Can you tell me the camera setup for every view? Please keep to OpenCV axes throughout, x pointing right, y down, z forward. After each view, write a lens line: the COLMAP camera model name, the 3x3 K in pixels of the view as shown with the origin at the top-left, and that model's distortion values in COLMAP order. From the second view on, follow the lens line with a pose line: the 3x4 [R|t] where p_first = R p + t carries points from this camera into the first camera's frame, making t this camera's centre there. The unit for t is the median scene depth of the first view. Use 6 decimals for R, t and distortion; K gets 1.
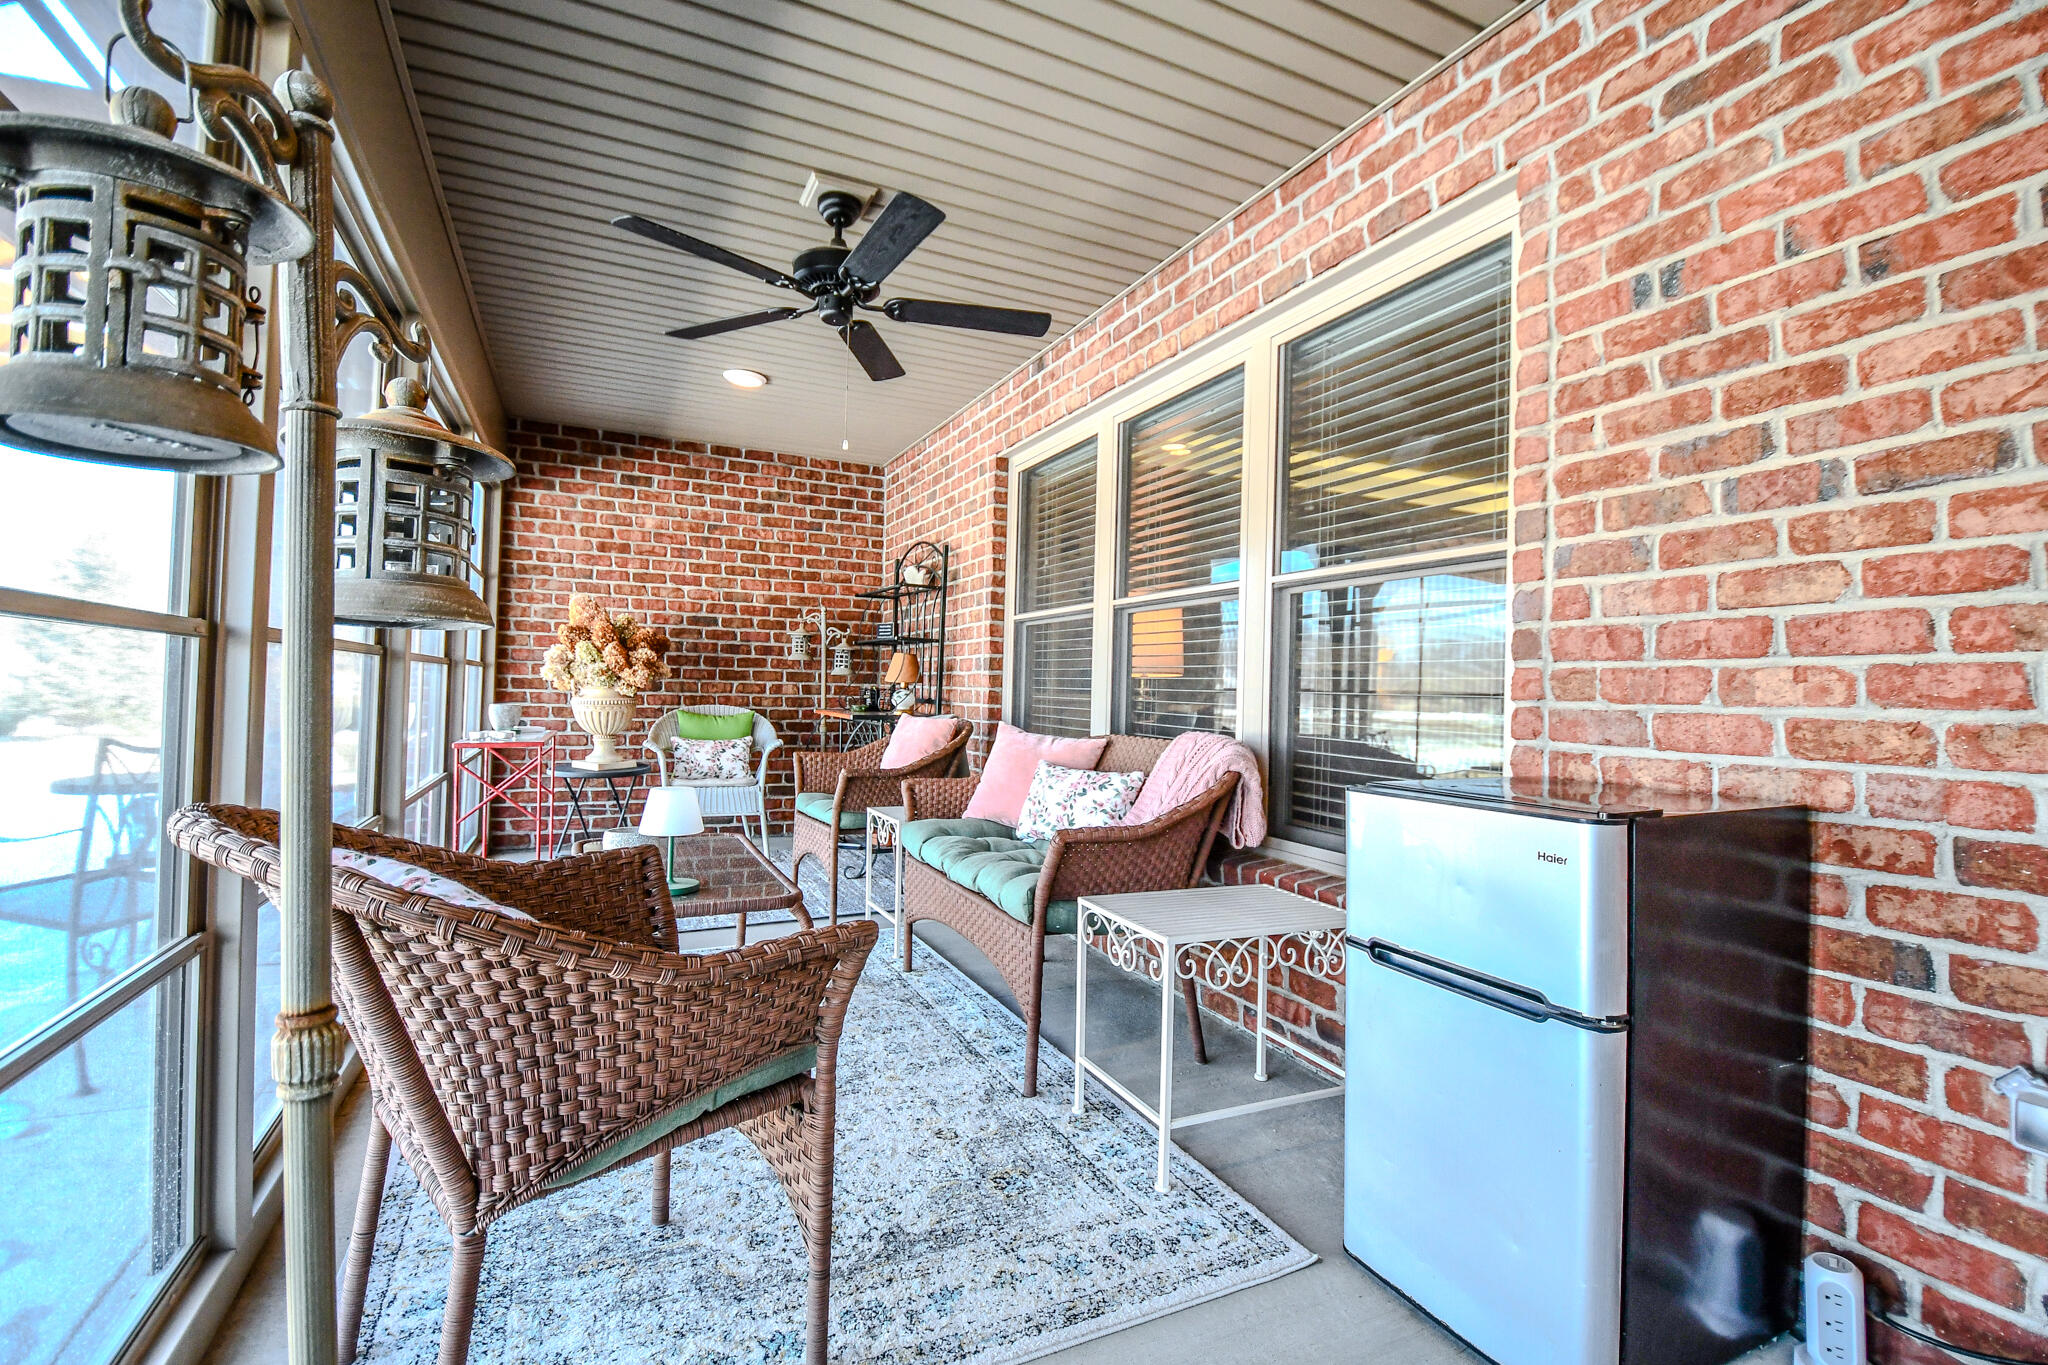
lens RADIAL K [[892.0, 0, 1008.7], [0, 892.0, 676.2], [0, 0, 1]] dist [0.019344, -0.026359]
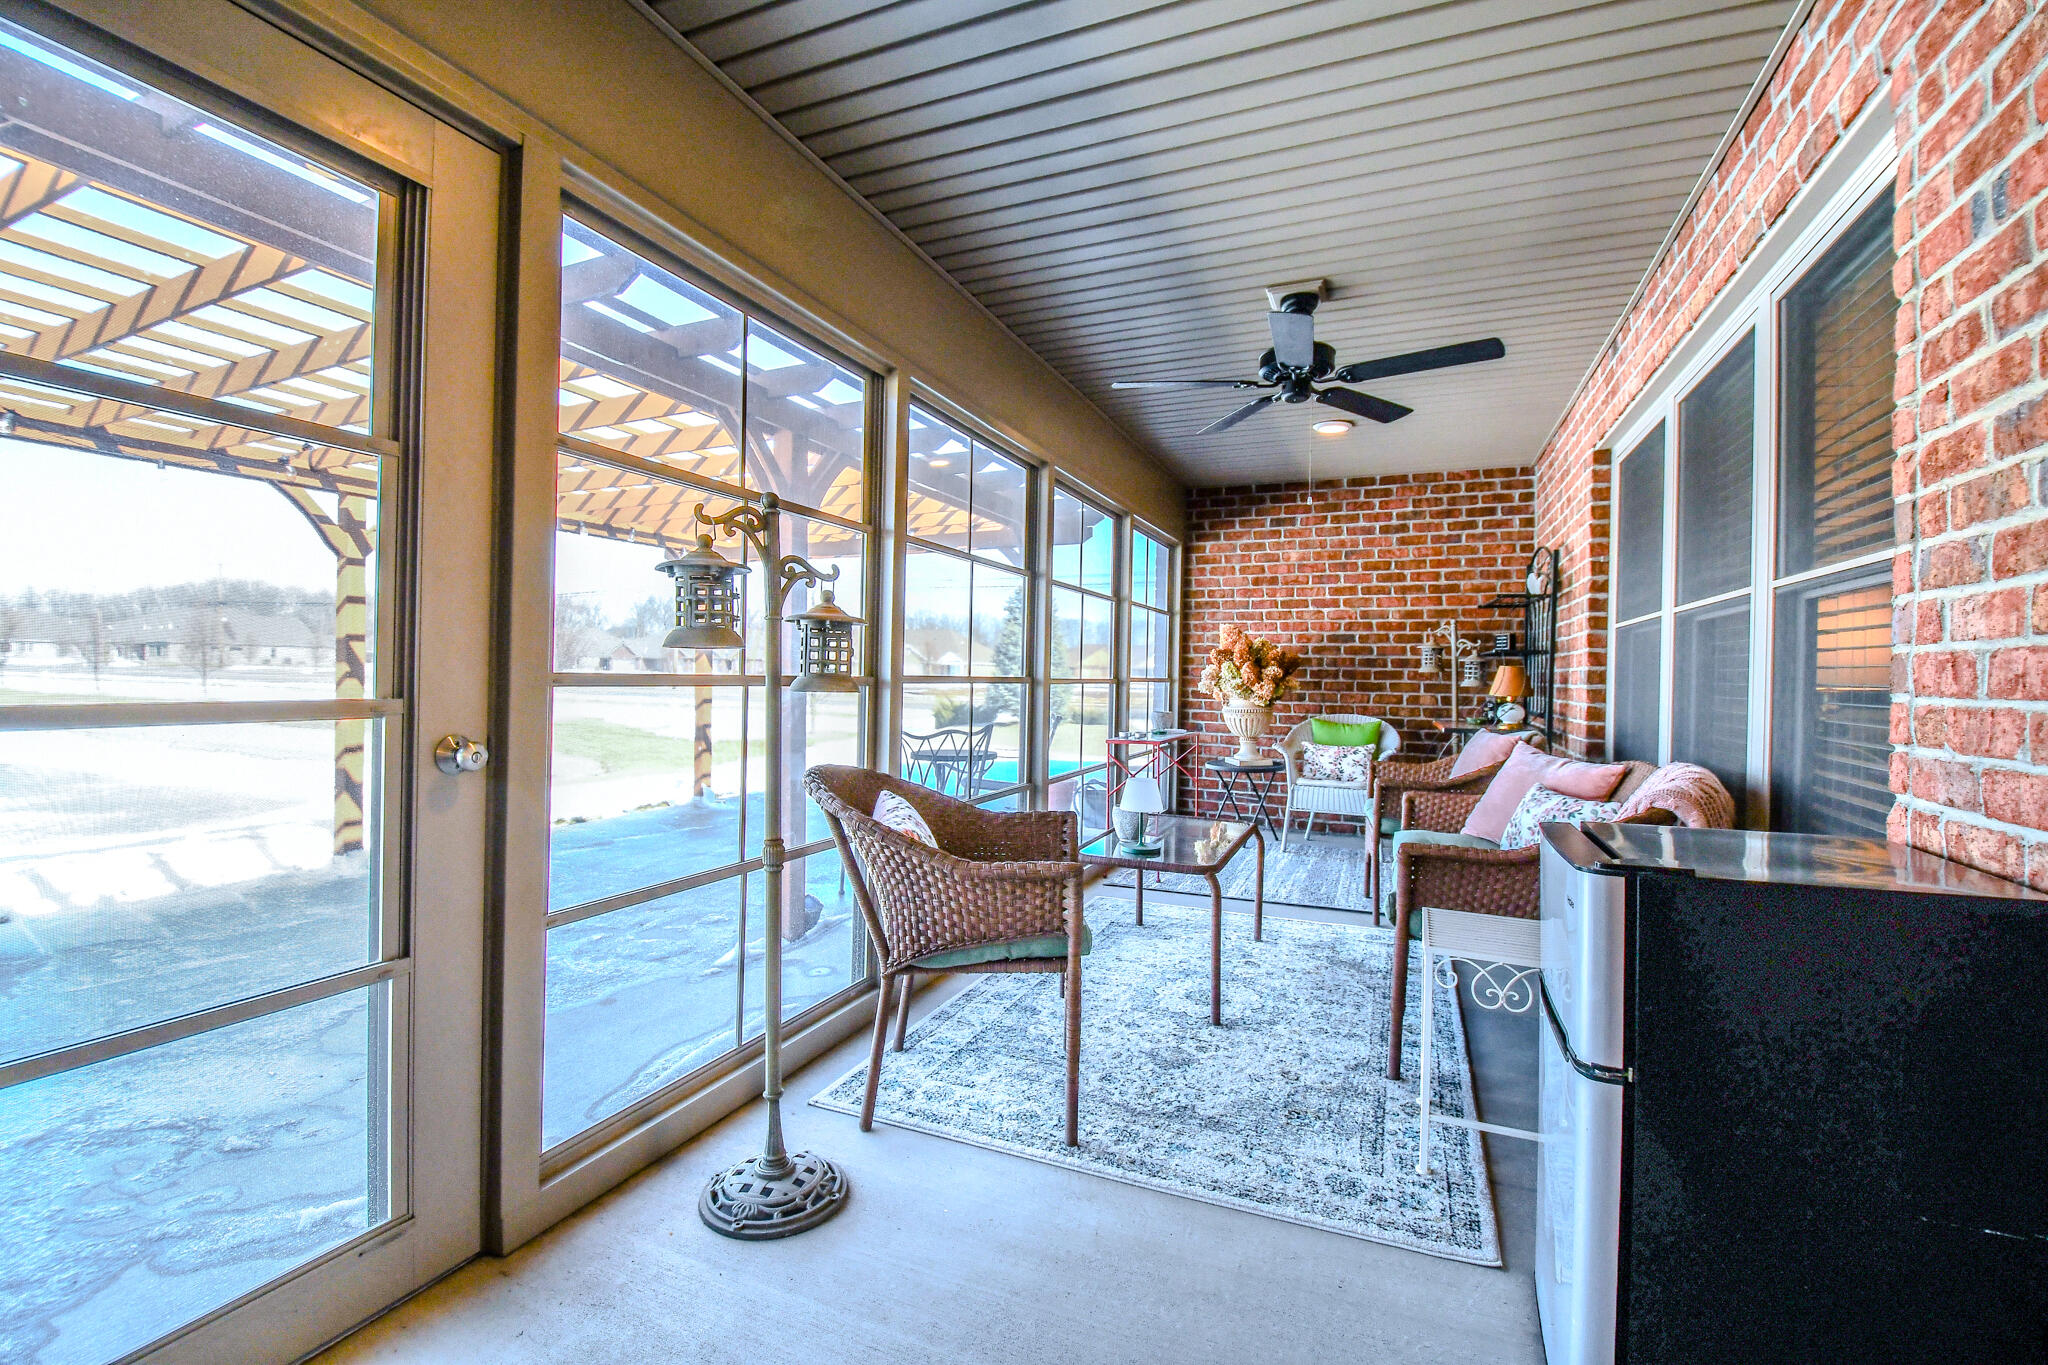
lens RADIAL K [[881.2, 0, 1024.0], [0, 881.2, 682.5], [0, 0, 1]] dist [-0.000926, -0.025017]
pose [[0.668590, -0.005469, -0.743611, 0.218963], [0.009458, 0.999955, 0.001149, -0.012521], [0.743571, -0.007801, 0.668612, -0.028391]]
